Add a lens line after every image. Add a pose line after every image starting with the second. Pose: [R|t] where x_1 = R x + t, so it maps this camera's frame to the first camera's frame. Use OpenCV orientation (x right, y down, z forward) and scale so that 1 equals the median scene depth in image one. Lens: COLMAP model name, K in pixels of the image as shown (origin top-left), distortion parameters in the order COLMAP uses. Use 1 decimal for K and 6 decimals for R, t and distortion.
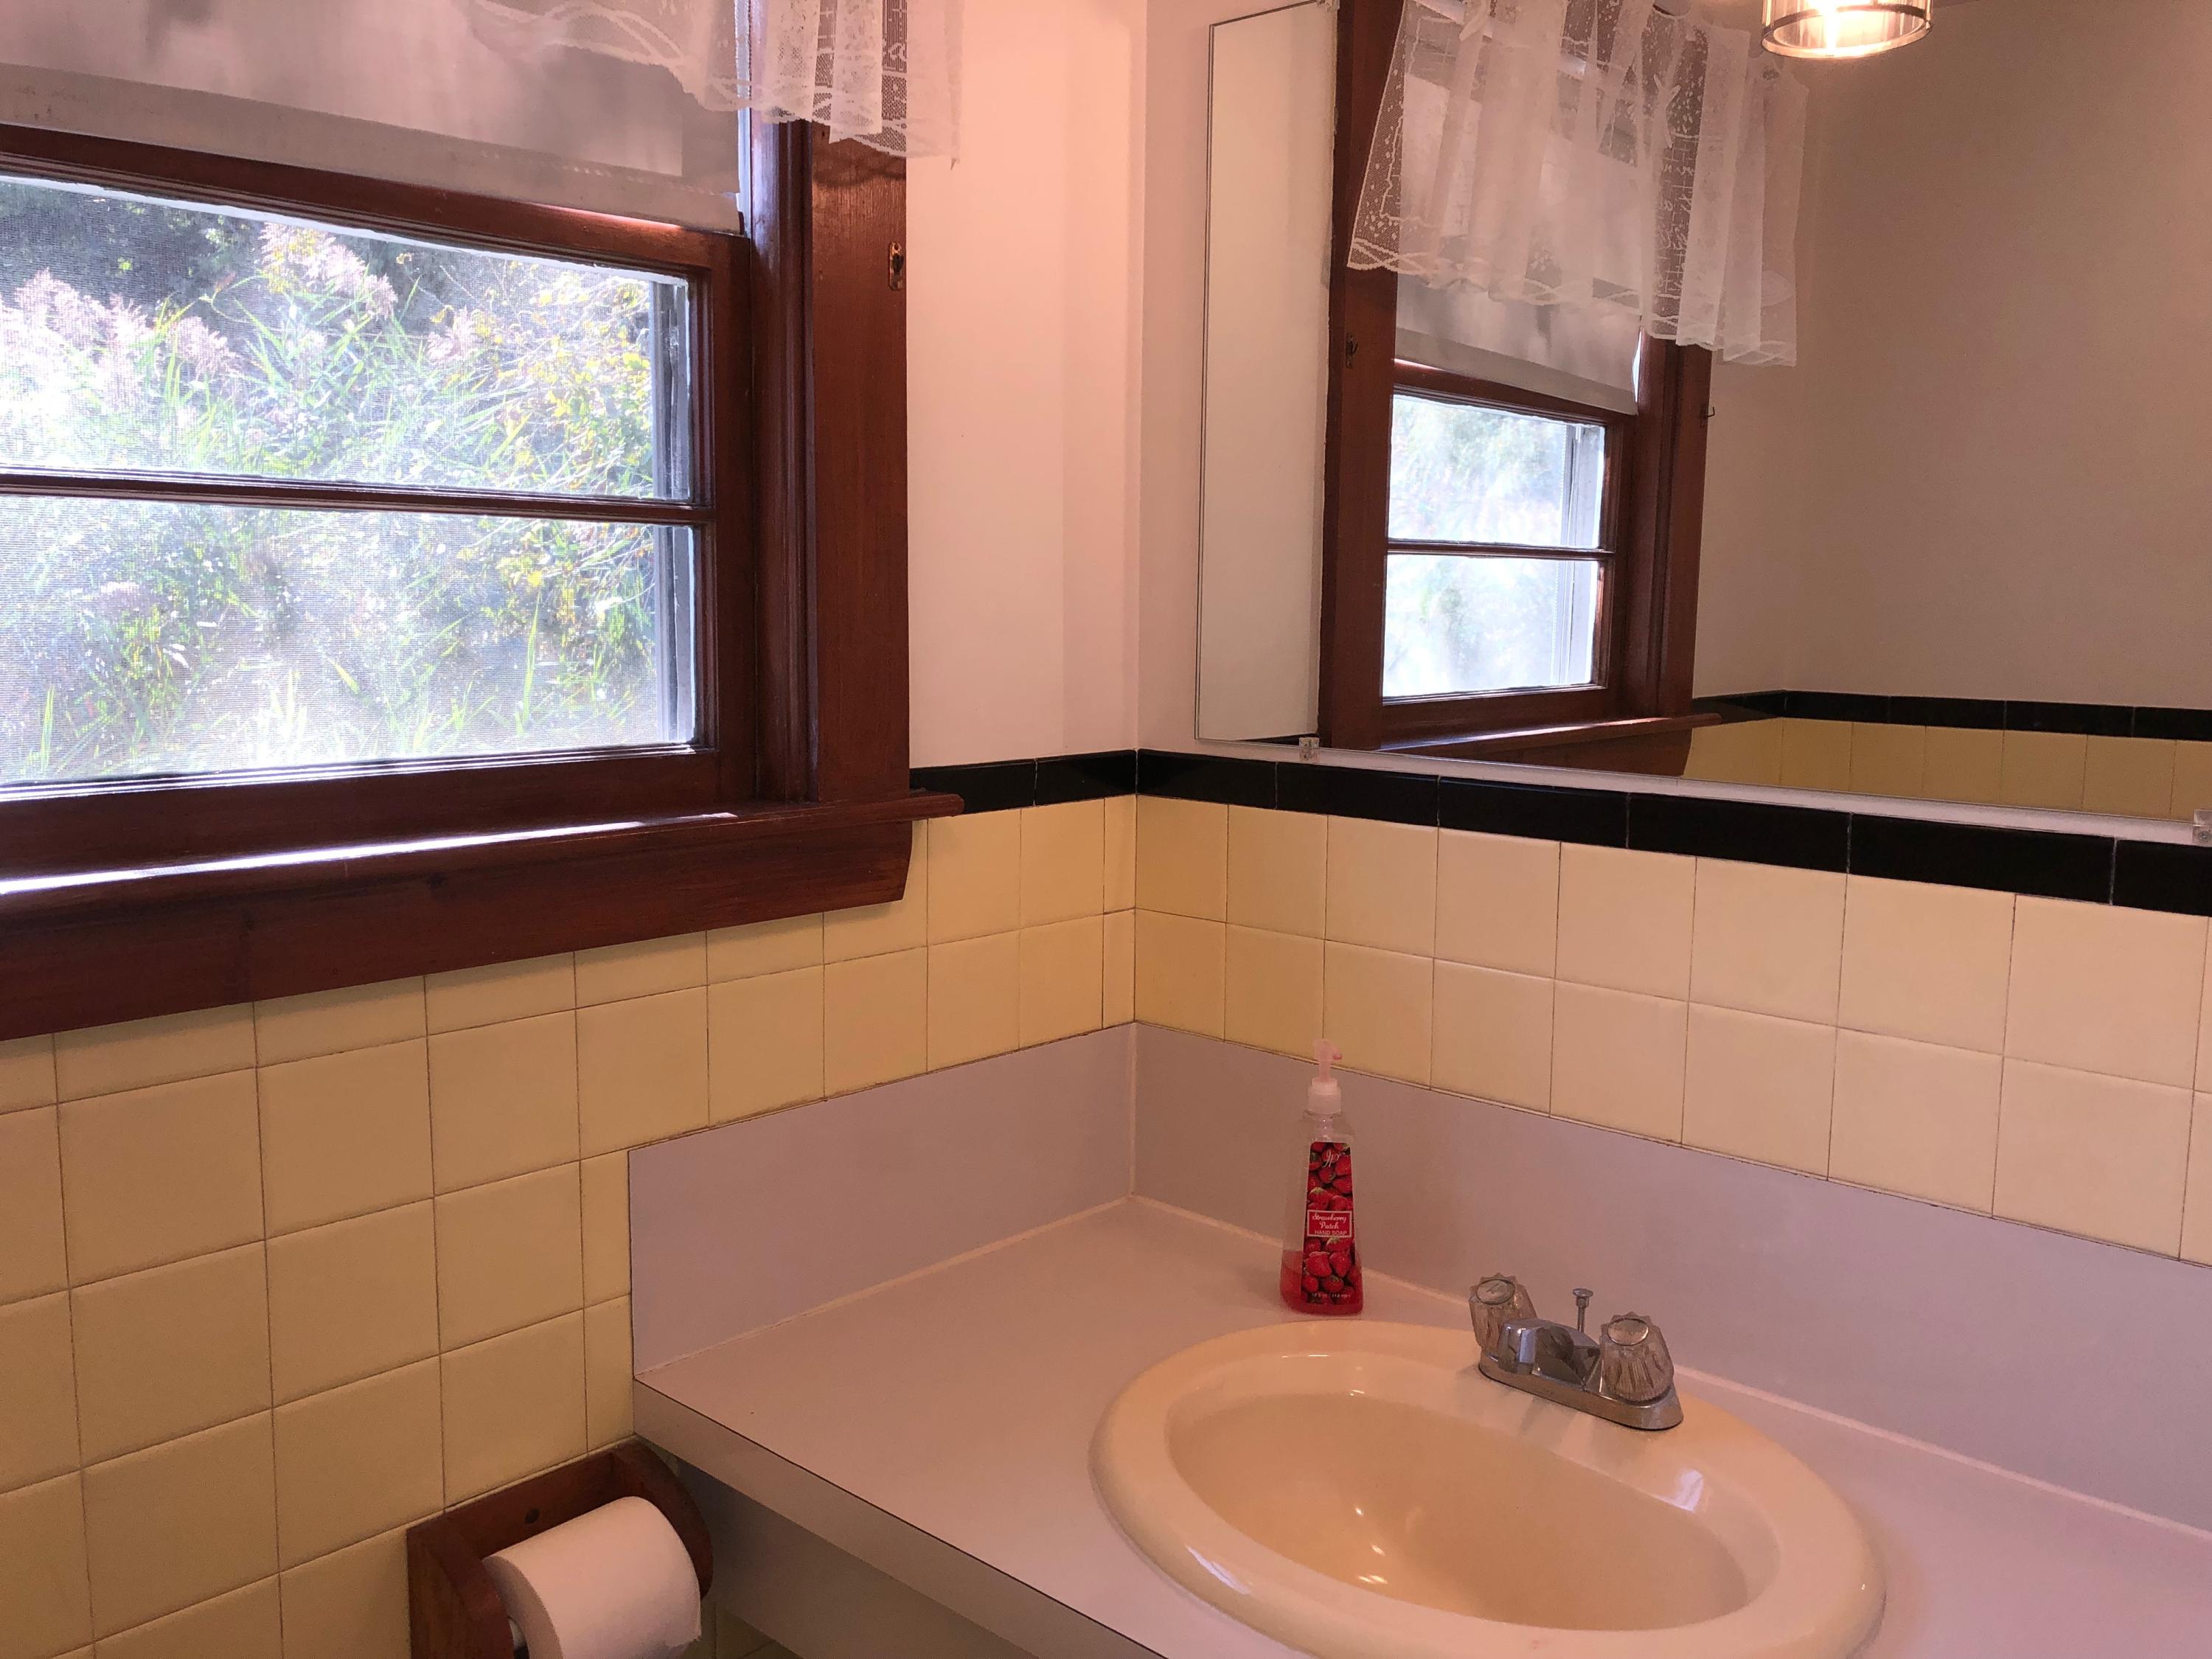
lens RADIAL K [[1810.1, 0, 1085.7], [0, 1810.1, 828.5], [0, 0, 1]] dist [0.029483, -0.039237]
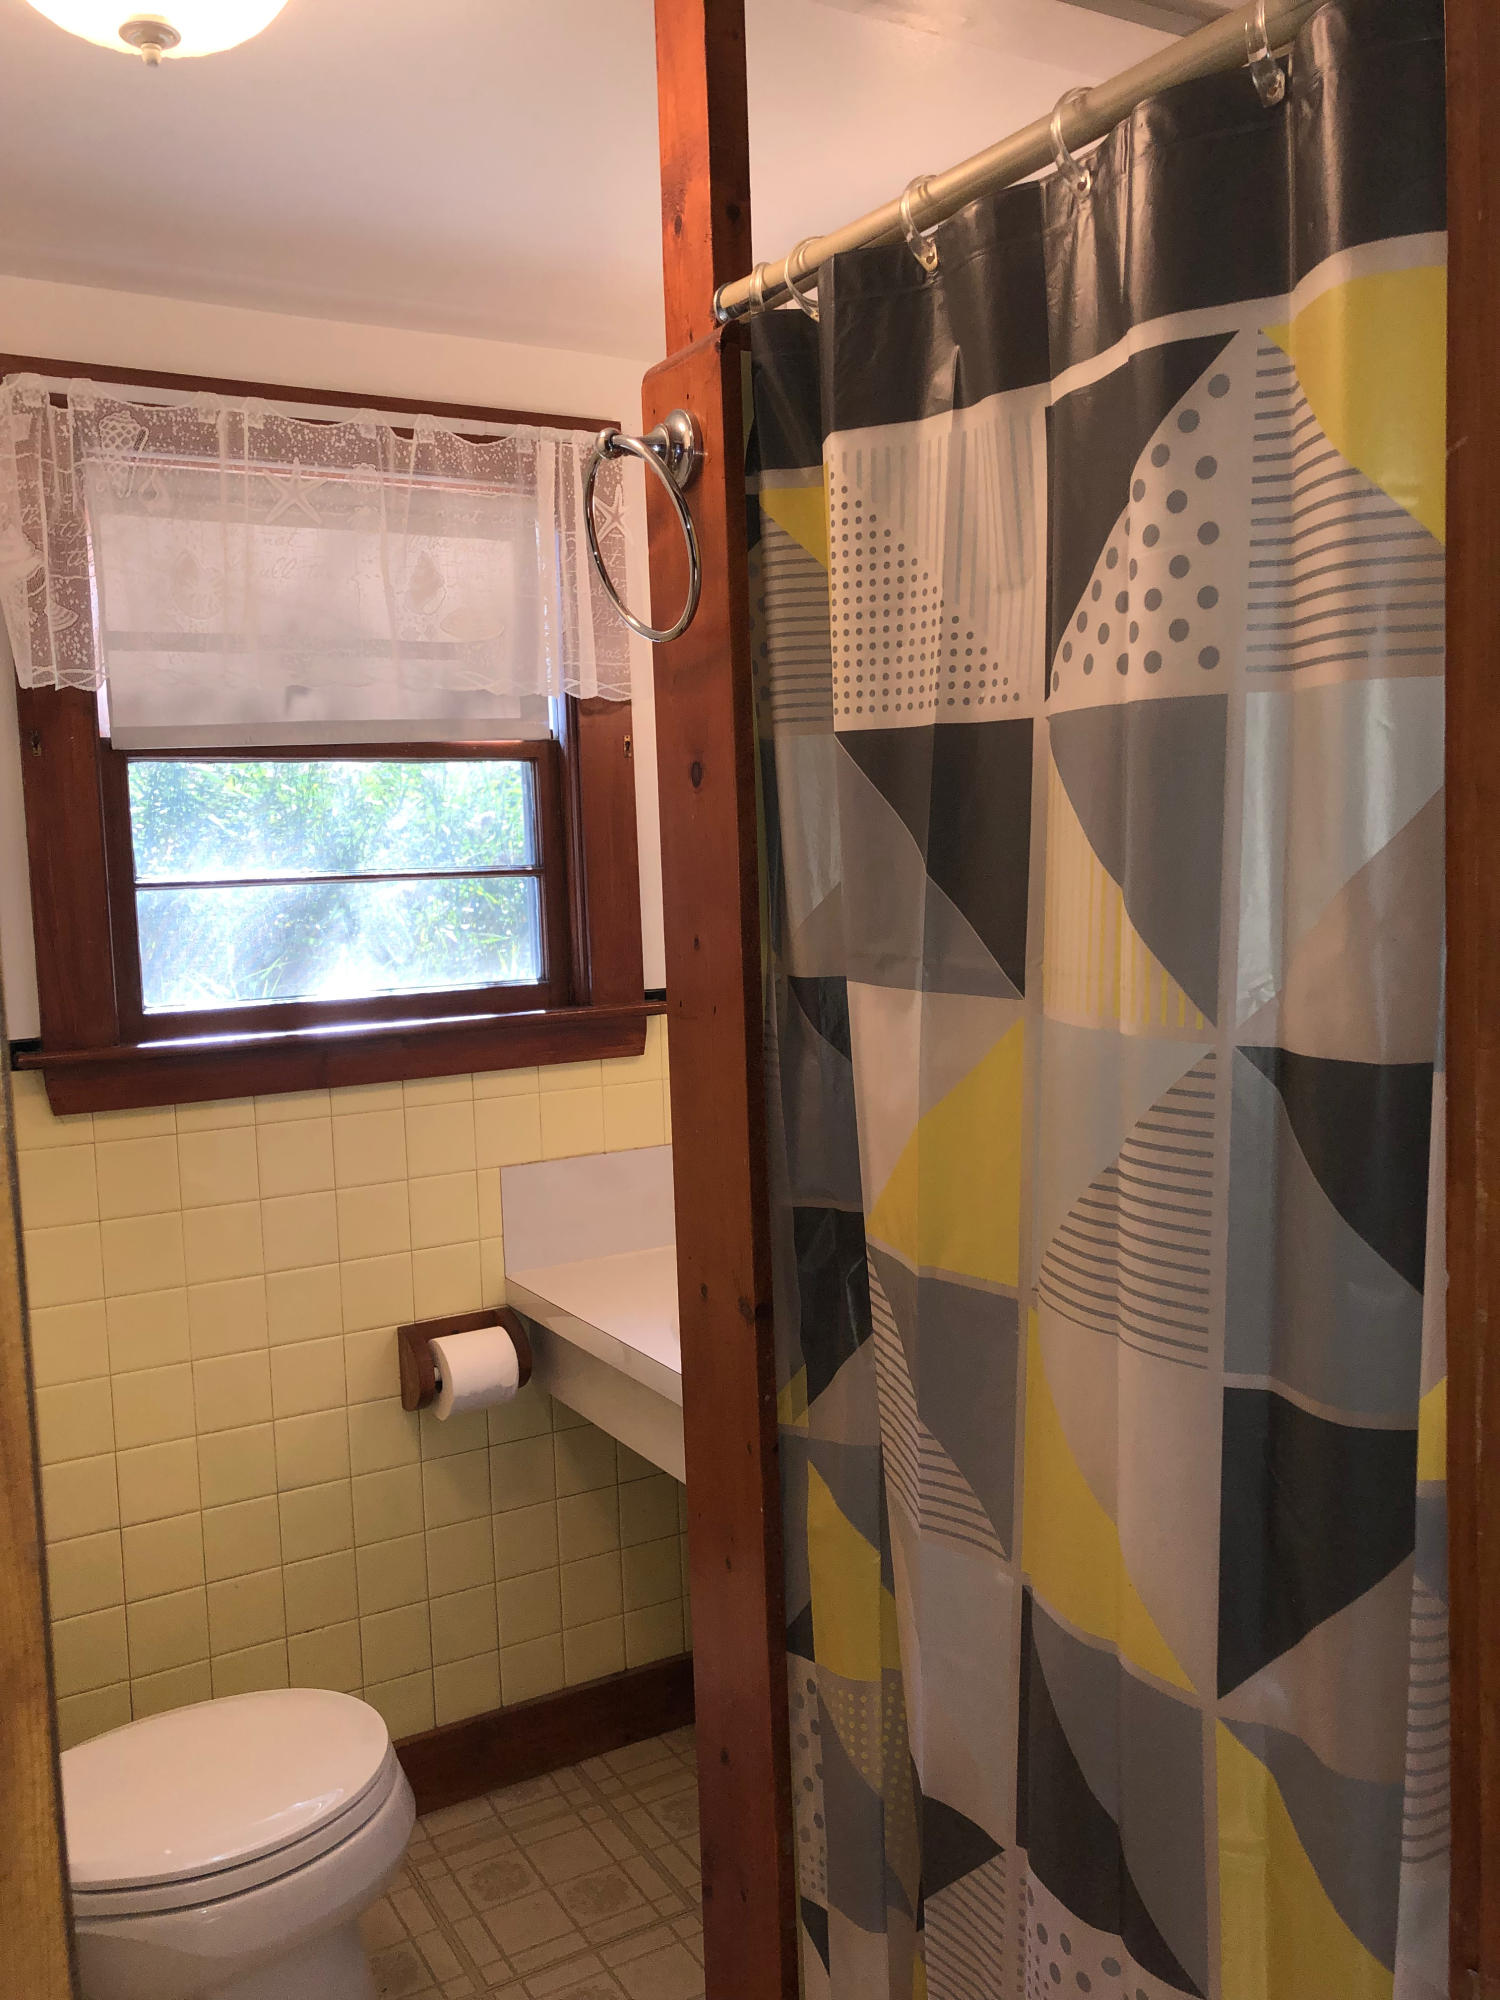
lens RADIAL K [[1636.6, 0, 761.3], [0, 1636.6, 1003.9], [0, 0, 1]] dist [0.029483, -0.039237]
pose [[0.954049, -0.016262, -0.299208, 0.618171], [0.004560, 0.999199, -0.039767, 0.060547], [0.299615, 0.036576, 0.953359, -0.752842]]
